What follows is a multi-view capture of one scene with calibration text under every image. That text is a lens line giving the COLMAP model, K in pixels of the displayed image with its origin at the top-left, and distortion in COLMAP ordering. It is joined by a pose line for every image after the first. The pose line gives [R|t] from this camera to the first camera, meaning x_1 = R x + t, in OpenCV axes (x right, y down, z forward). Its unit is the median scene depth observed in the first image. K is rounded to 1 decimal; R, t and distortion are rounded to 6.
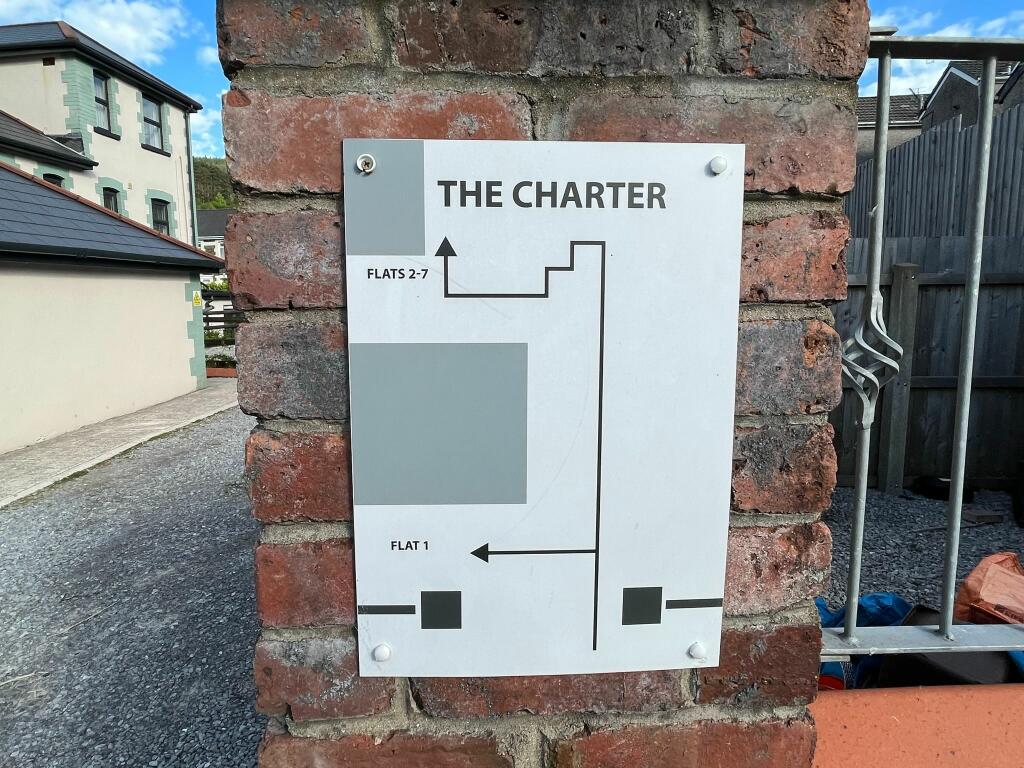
lens RADIAL K [[597.1, 0, 496.3], [0, 597.1, 367.8], [0, 0, 1]] dist [0.001879, -0.001229]
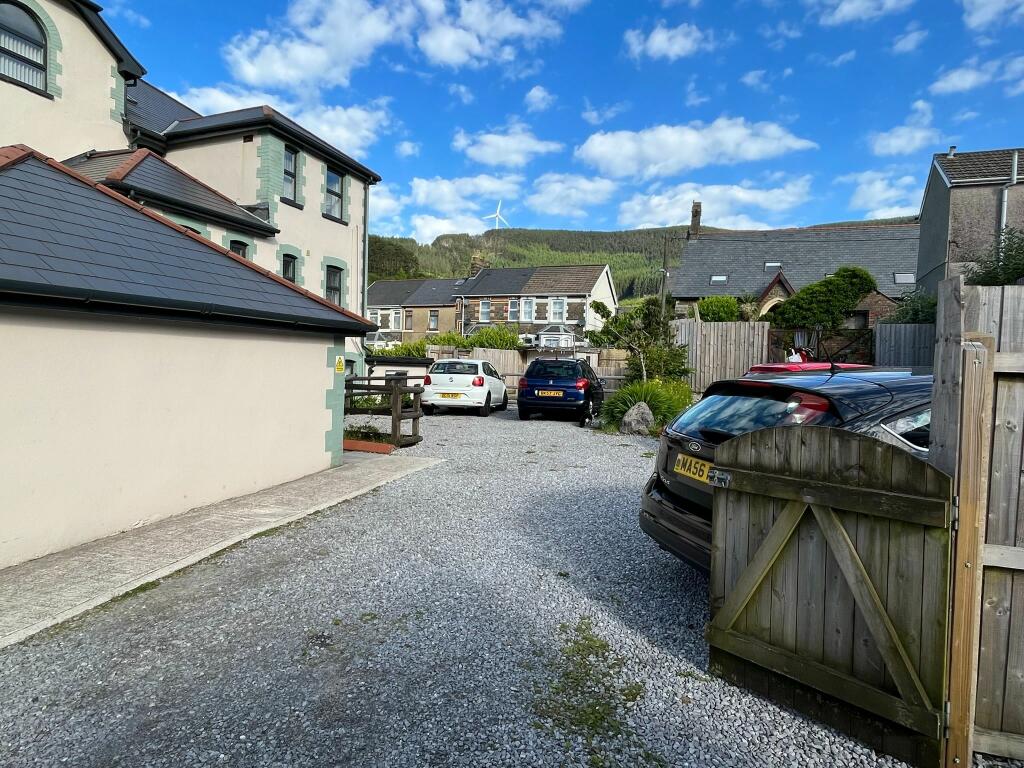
lens RADIAL K [[597.1, 0, 512.2], [0, 597.1, 379.4], [0, 0, 1]] dist [0.001879, -0.001229]
pose [[0.971634, 0.039042, -0.233247, -0.025434], [-0.061970, 0.993848, -0.091793, -0.016682], [0.228228, 0.103643, 0.968075, 0.119219]]
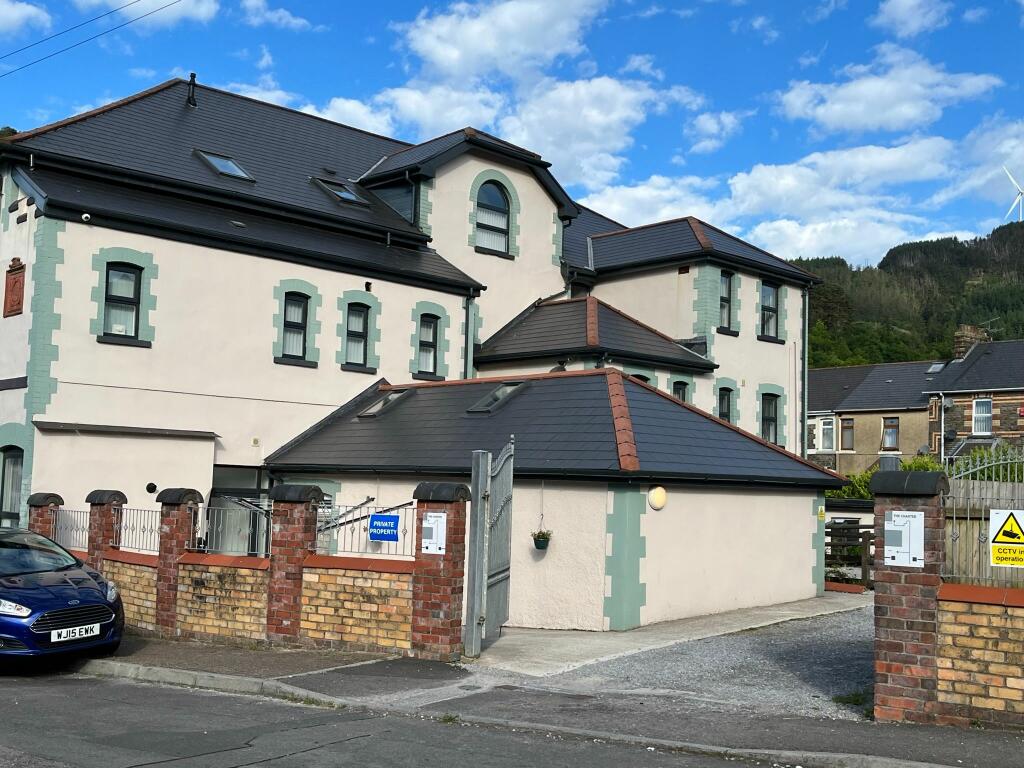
lens RADIAL K [[1146.7, 0, 500.3], [0, 1146.7, 419.4], [0, 0, 1]] dist [0.043749, 0.000000]
pose [[0.770067, -0.016371, -0.637753, 0.239206], [-0.104267, 0.982999, -0.151133, 0.057982], [0.629384, 0.182879, 0.755268, -0.602662]]
